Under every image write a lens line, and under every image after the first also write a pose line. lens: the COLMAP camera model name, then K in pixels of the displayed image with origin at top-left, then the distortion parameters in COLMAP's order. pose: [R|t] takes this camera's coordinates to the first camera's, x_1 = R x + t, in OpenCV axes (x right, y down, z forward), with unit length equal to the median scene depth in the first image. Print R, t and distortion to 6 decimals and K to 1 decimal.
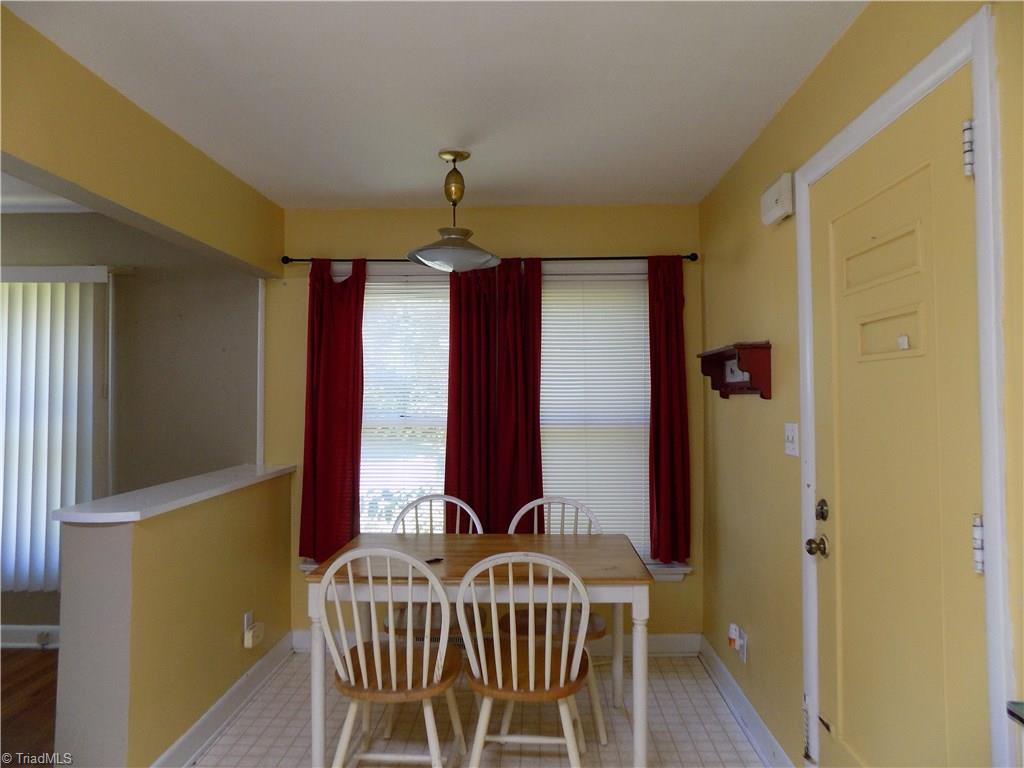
lens RADIAL K [[698.4, 0, 512.0], [0, 698.4, 384.0], [0, 0, 1]] dist [-0.000317, 0.000156]
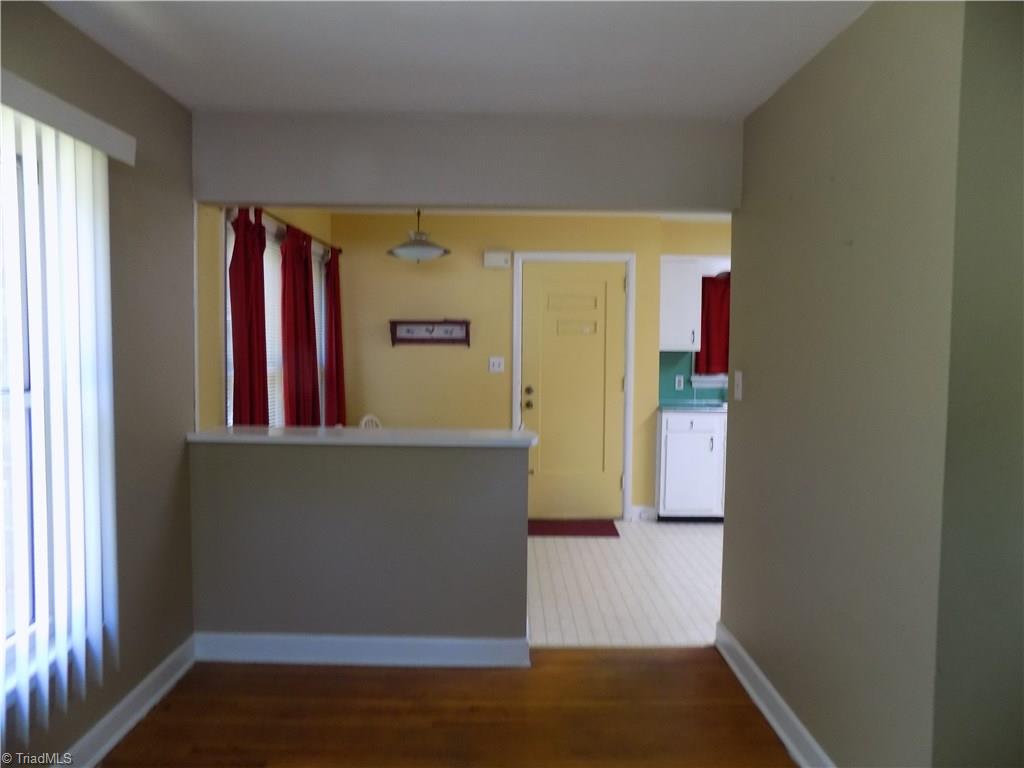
lens RADIAL K [[698.4, 0, 512.0], [0, 698.4, 384.0], [0, 0, 1]] dist [-0.000317, 0.000156]
pose [[-0.033209, -0.055491, 0.997907, -1.773244], [-0.034864, 0.997914, 0.054332, 0.013094], [-0.998840, -0.032986, -0.035074, 0.932571]]
